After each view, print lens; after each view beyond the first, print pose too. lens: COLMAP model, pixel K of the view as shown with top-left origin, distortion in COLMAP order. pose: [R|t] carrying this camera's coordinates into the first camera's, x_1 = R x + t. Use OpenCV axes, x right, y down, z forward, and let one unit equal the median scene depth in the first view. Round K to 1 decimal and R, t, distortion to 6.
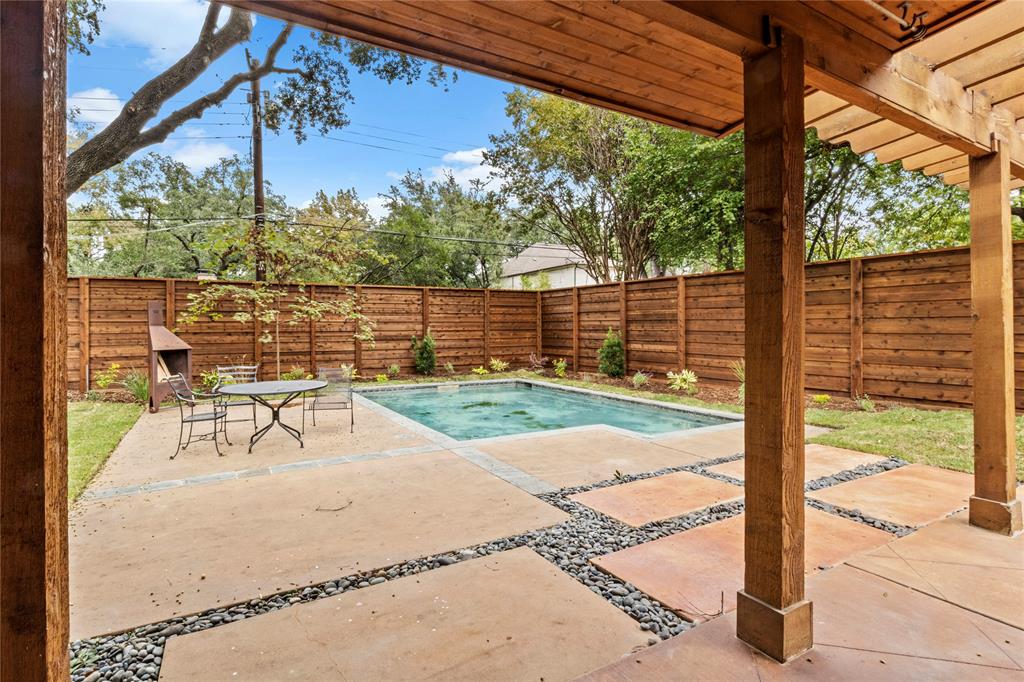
lens RADIAL K [[519.9, 0, 509.1], [0, 519.9, 328.3], [0, 0, 1]] dist [0.000014, -0.000042]
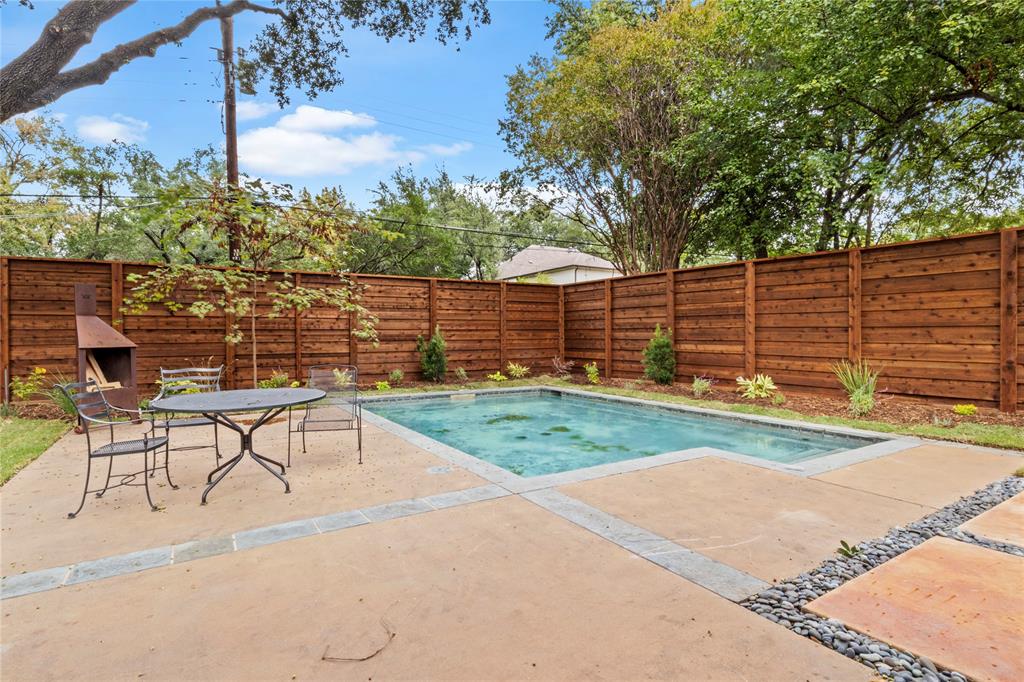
lens RADIAL K [[518.2, 0, 512.0], [0, 518.2, 341.0], [0, 0, 1]] dist [-0.002629, -0.000368]
pose [[0.999330, -0.000068, 0.036593, -0.075084], [-0.000234, 0.999966, 0.008238, 0.019063], [-0.036593, -0.008242, 0.999296, 0.182556]]
